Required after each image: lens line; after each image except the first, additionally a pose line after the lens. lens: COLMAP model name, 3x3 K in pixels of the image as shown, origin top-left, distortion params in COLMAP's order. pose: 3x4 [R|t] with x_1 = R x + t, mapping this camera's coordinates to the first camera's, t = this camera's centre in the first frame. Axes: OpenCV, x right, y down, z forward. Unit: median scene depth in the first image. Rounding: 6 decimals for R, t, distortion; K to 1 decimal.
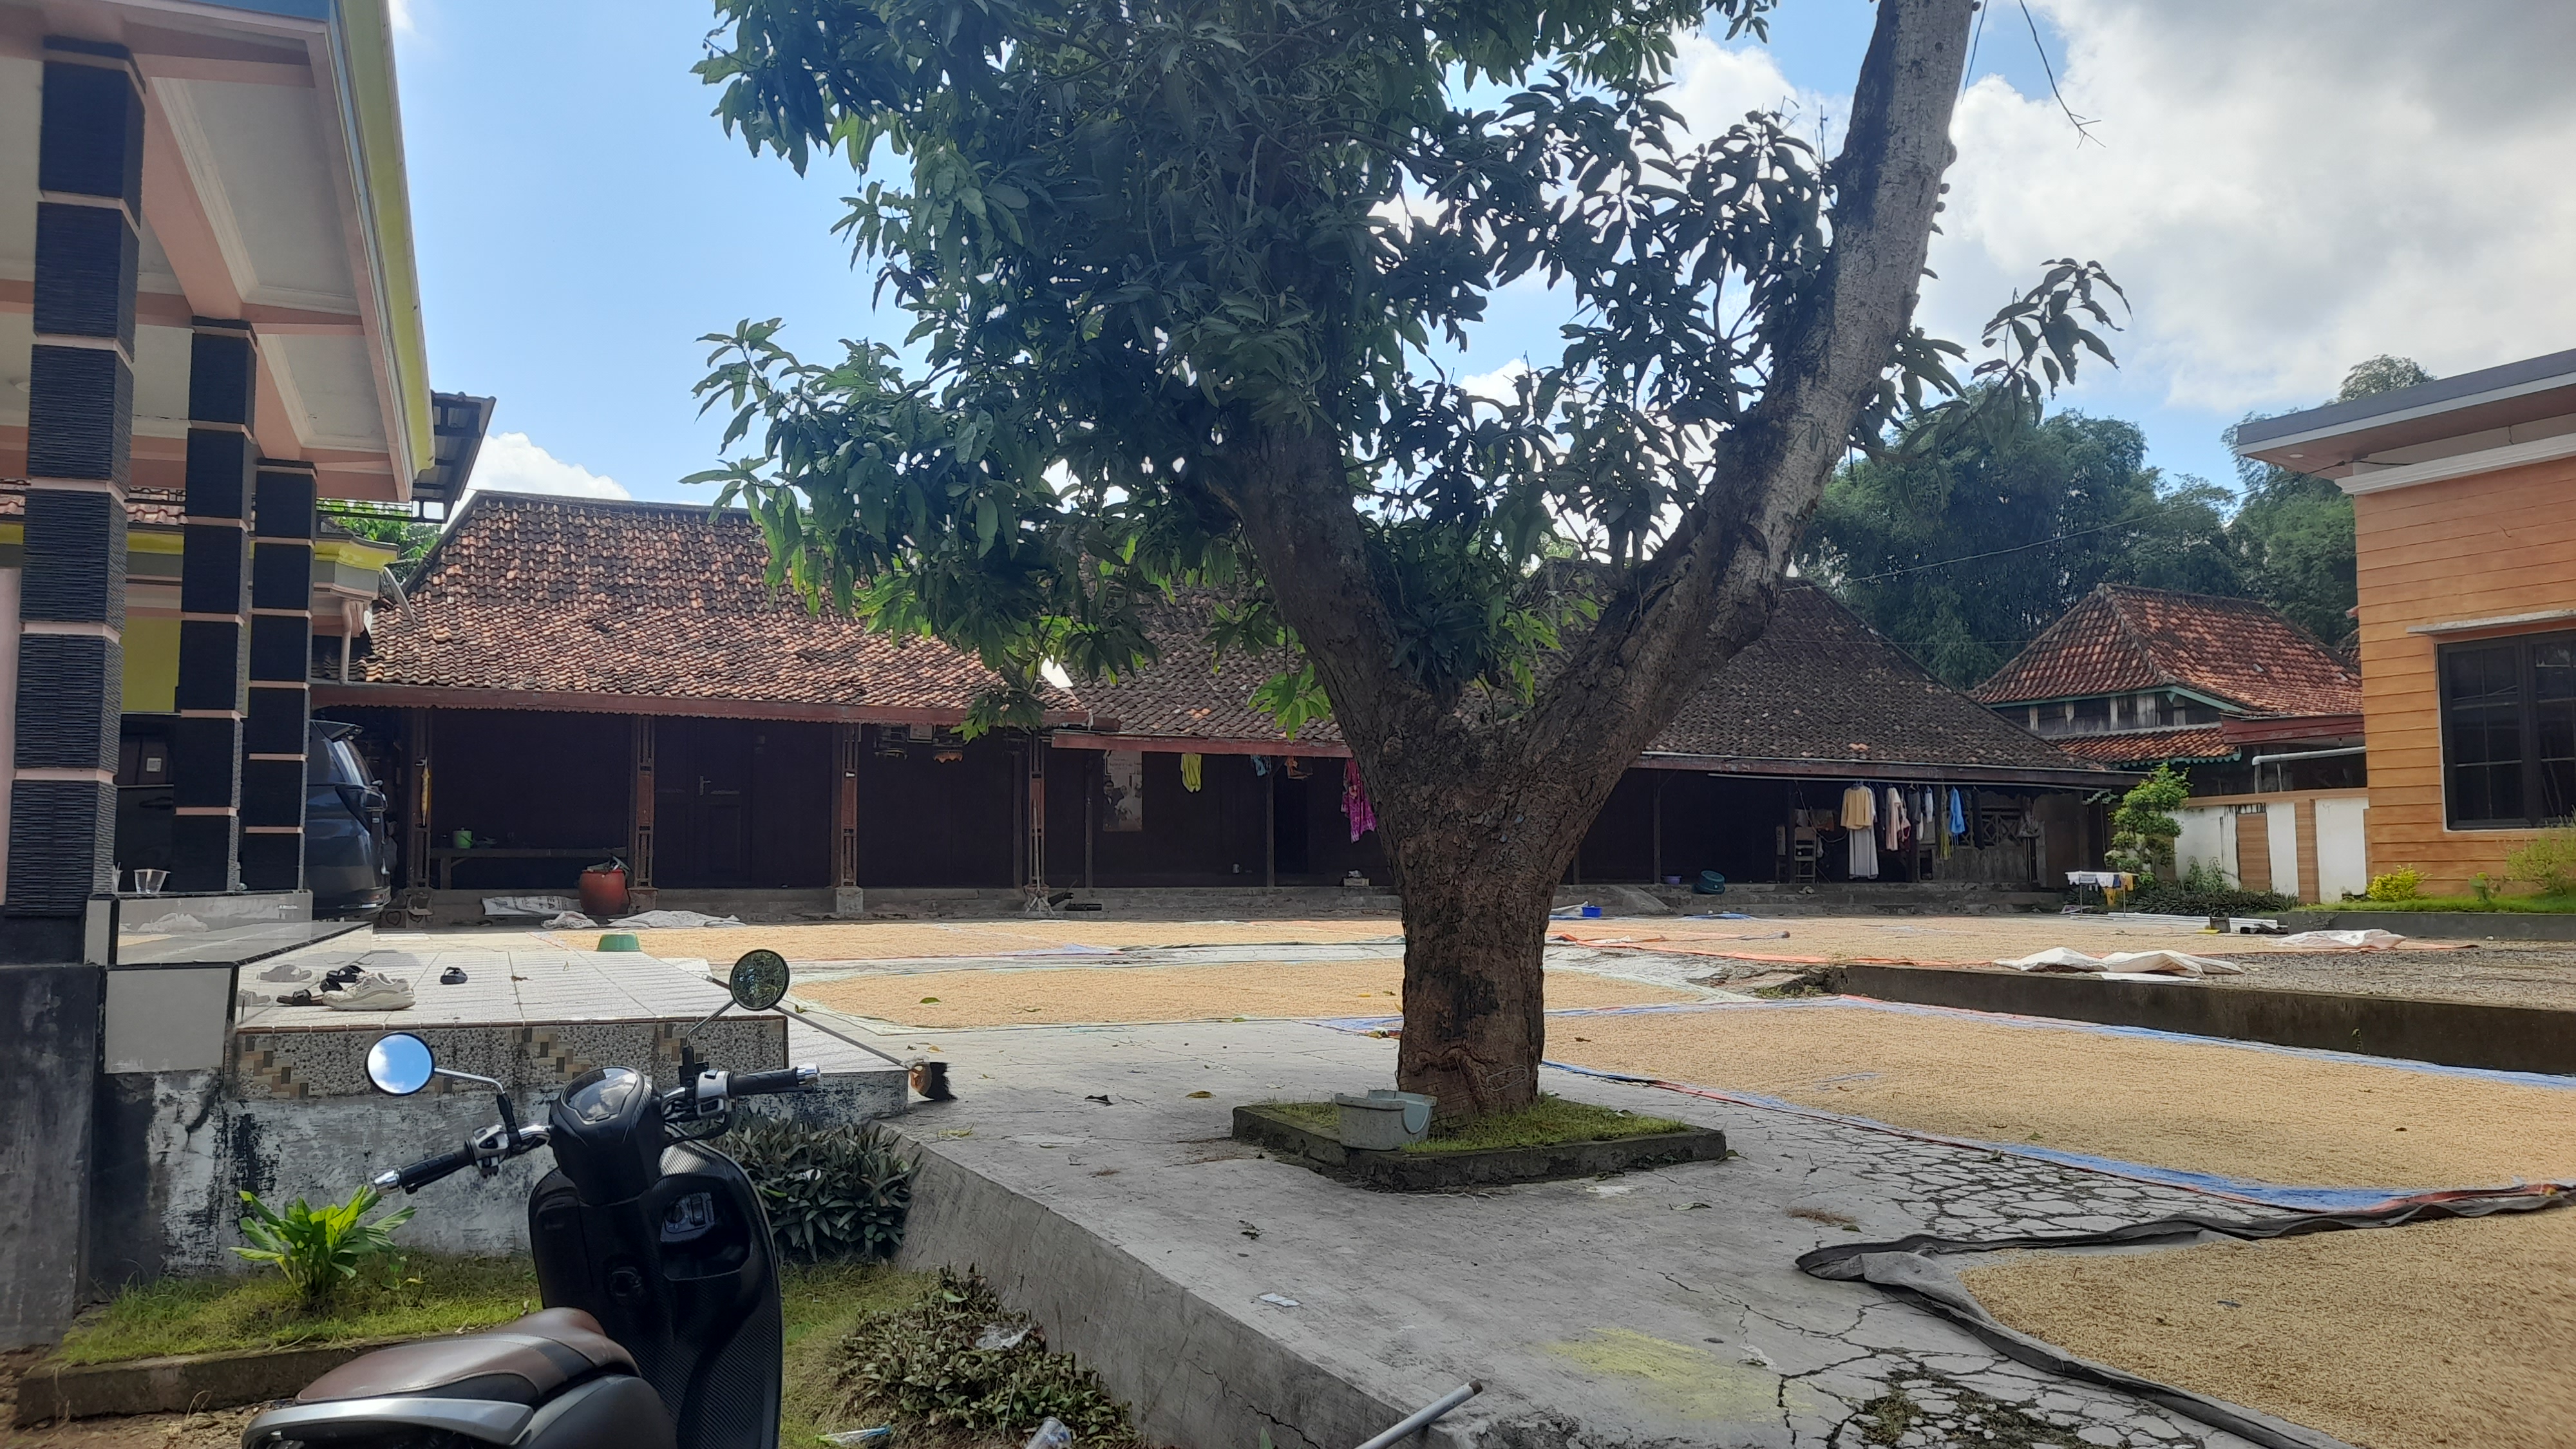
lens RADIAL K [[1888.0, 0, 1288.0], [0, 1888.0, 724.5], [0, 0, 1]] dist [0.056711, -0.067509]
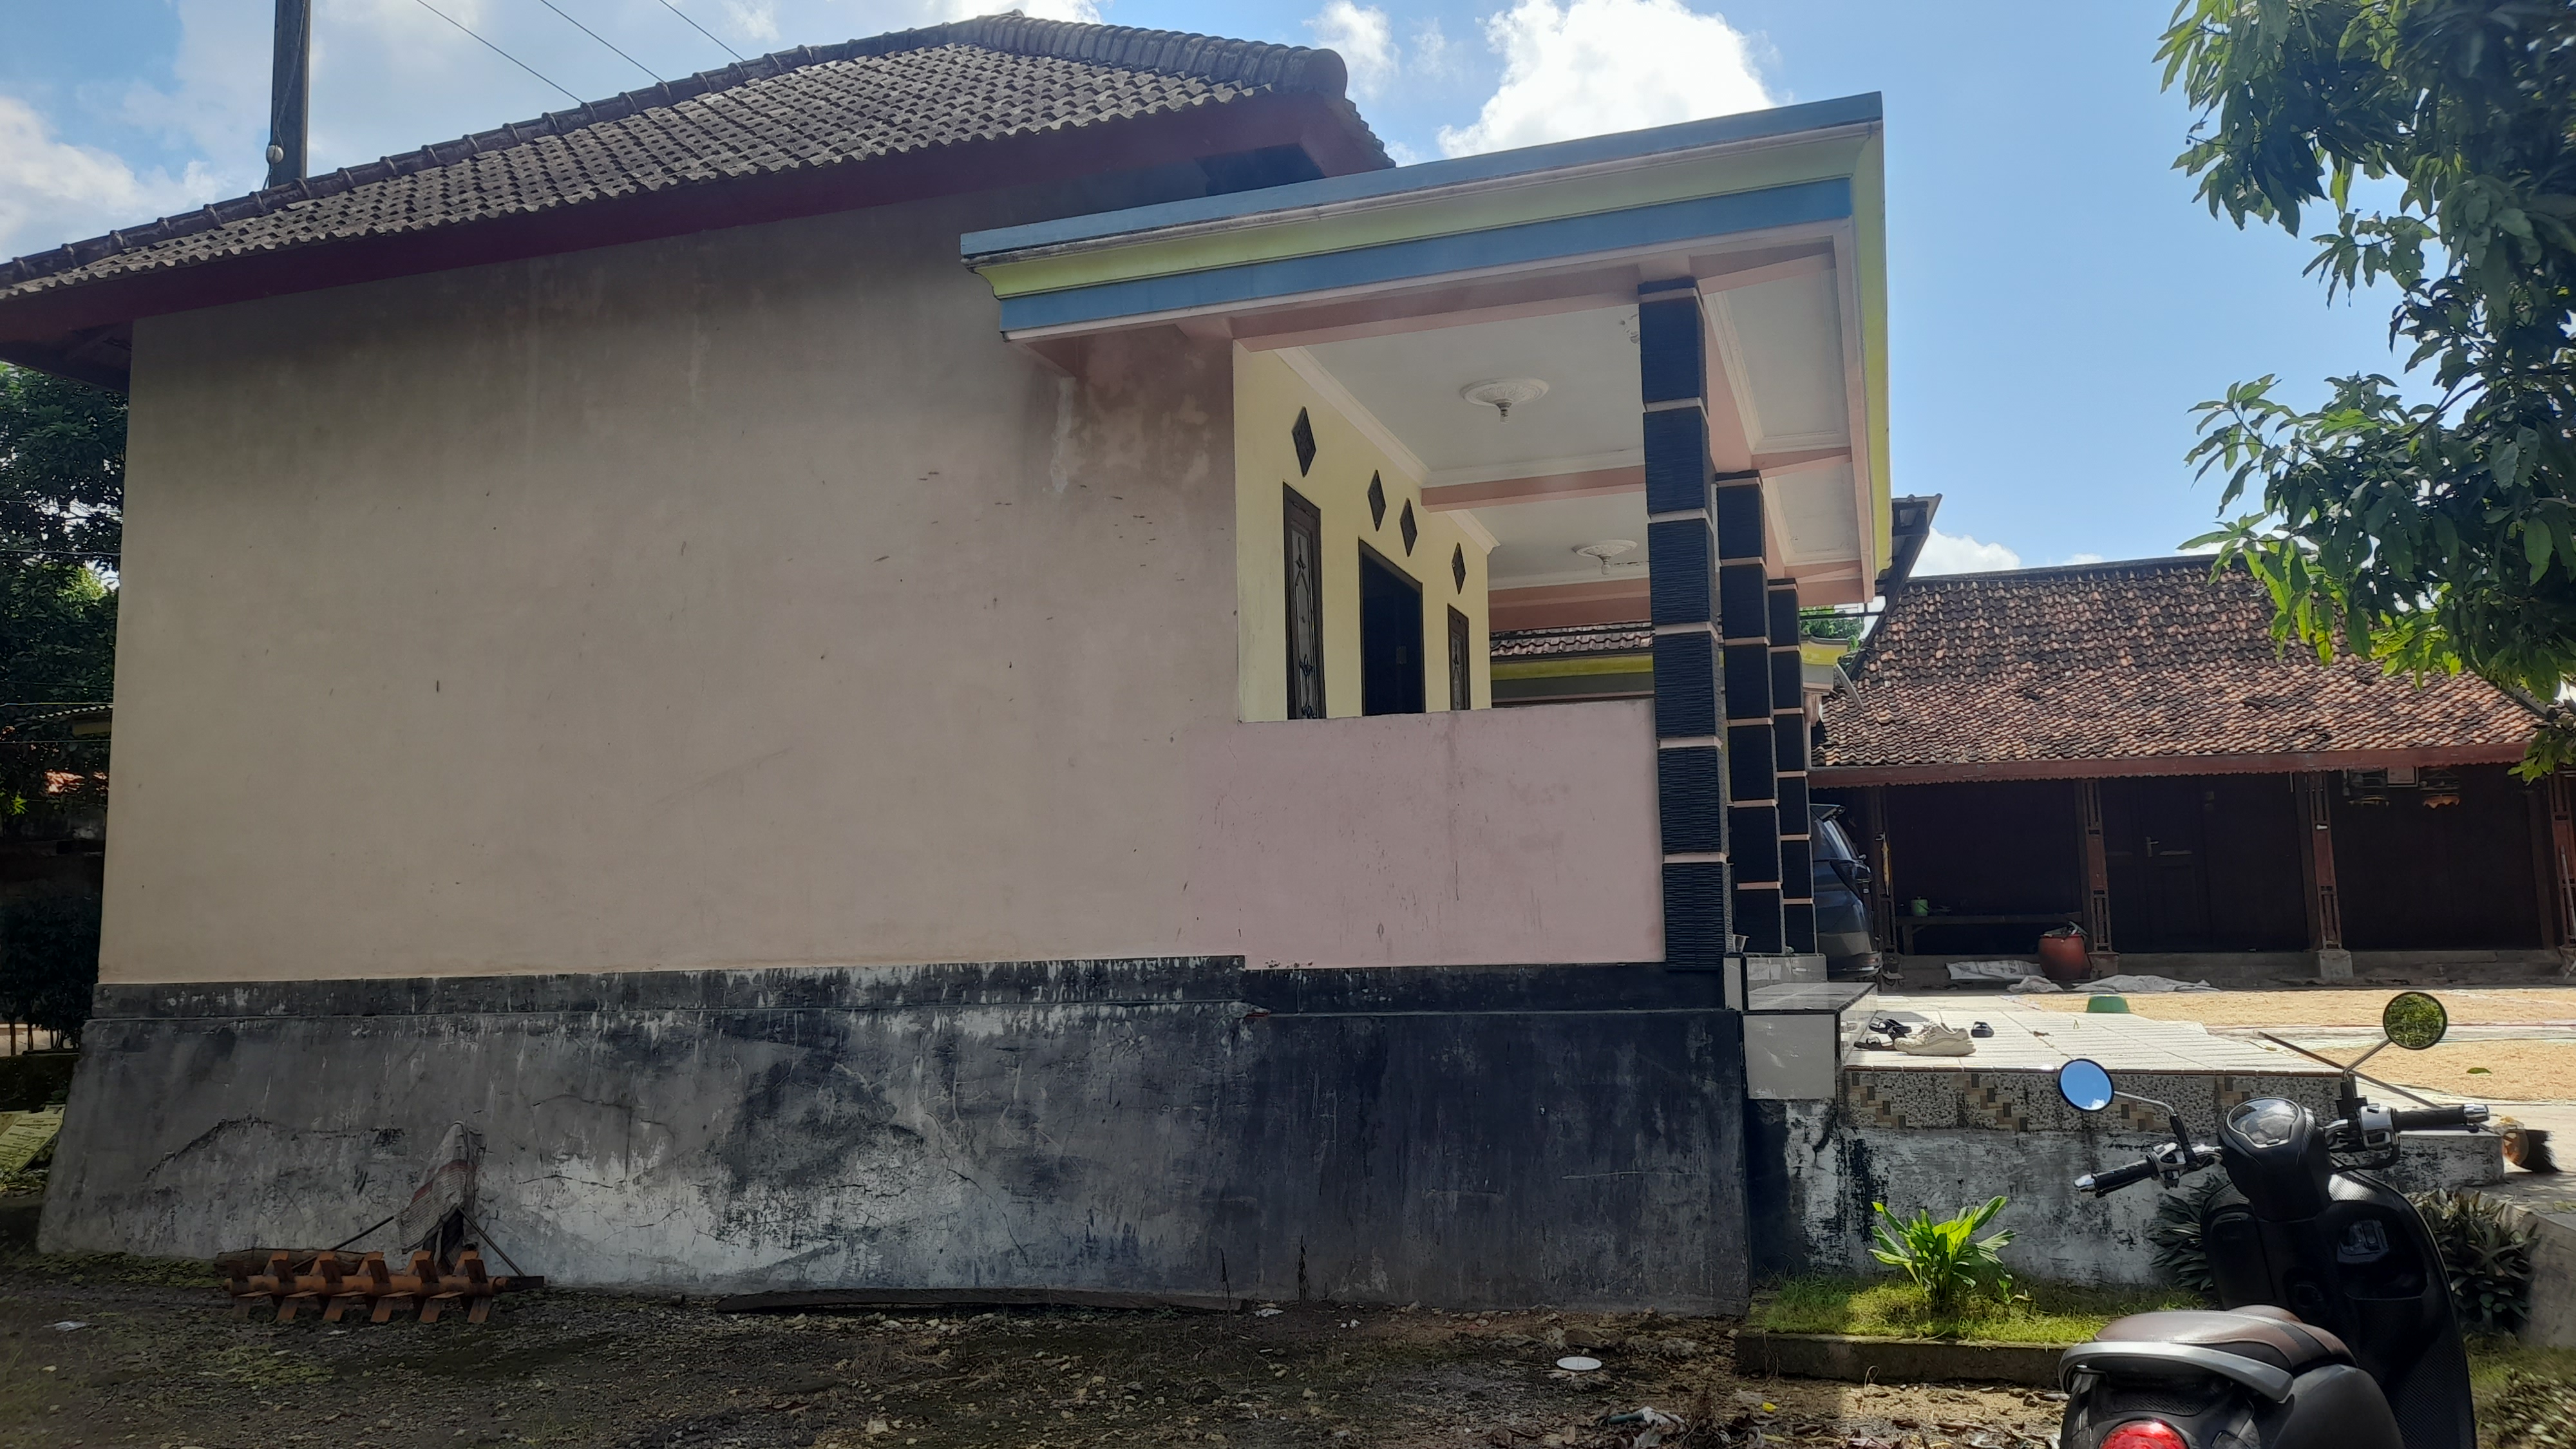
lens RADIAL K [[1888.0, 0, 1288.0], [0, 1888.0, 724.5], [0, 0, 1]] dist [0.056711, -0.067509]
pose [[0.757262, -0.089998, -0.646881, -0.024786], [0.066913, 0.995939, -0.060230, -0.003588], [0.649674, 0.002325, 0.760209, -0.104504]]
